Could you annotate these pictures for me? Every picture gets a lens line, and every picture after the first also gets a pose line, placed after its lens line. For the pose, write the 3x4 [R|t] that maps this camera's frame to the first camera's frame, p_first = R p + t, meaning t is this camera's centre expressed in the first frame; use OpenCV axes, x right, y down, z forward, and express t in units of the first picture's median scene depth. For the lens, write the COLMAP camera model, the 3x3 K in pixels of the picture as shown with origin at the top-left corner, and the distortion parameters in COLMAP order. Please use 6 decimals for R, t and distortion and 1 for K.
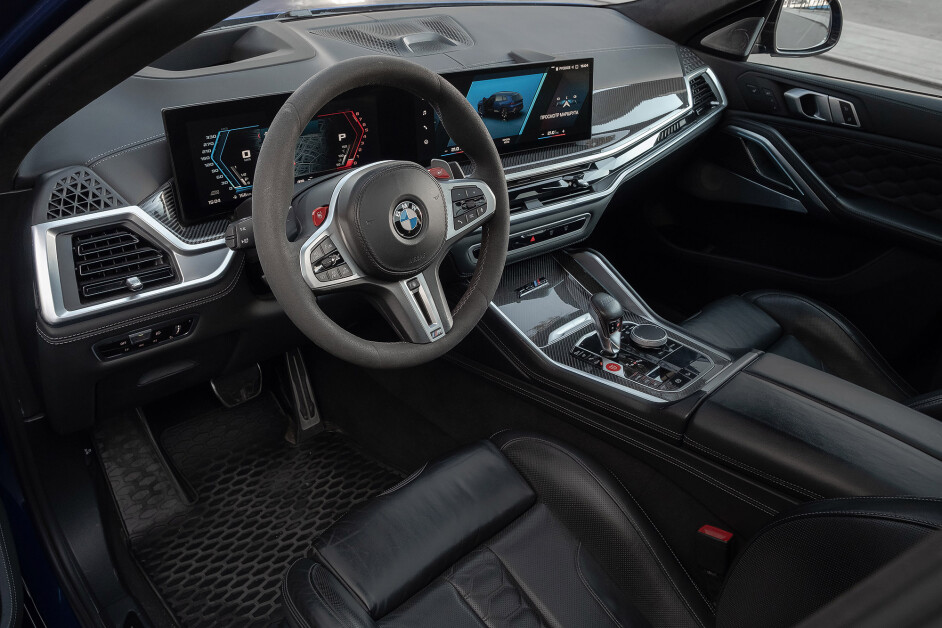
lens RADIAL K [[733.6, 0, 435.4], [0, 733.6, 321.4], [0, 0, 1]] dist [0.001955, 0.005489]
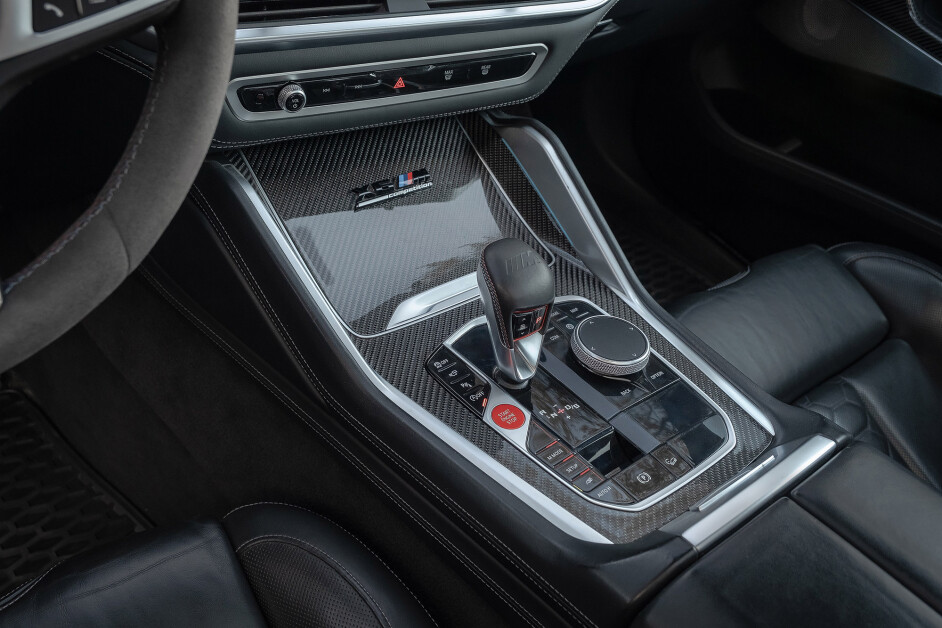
lens RADIAL K [[984.7, 0, 462.7], [0, 984.7, 311.2], [0, 0, 1]] dist [-0.002421, 0.000000]
pose [[0.986759, 0.148687, 0.064798, 0.159141], [-0.156789, 0.976720, 0.146405, -0.074320], [-0.041521, -0.154626, 0.987100, 0.412091]]
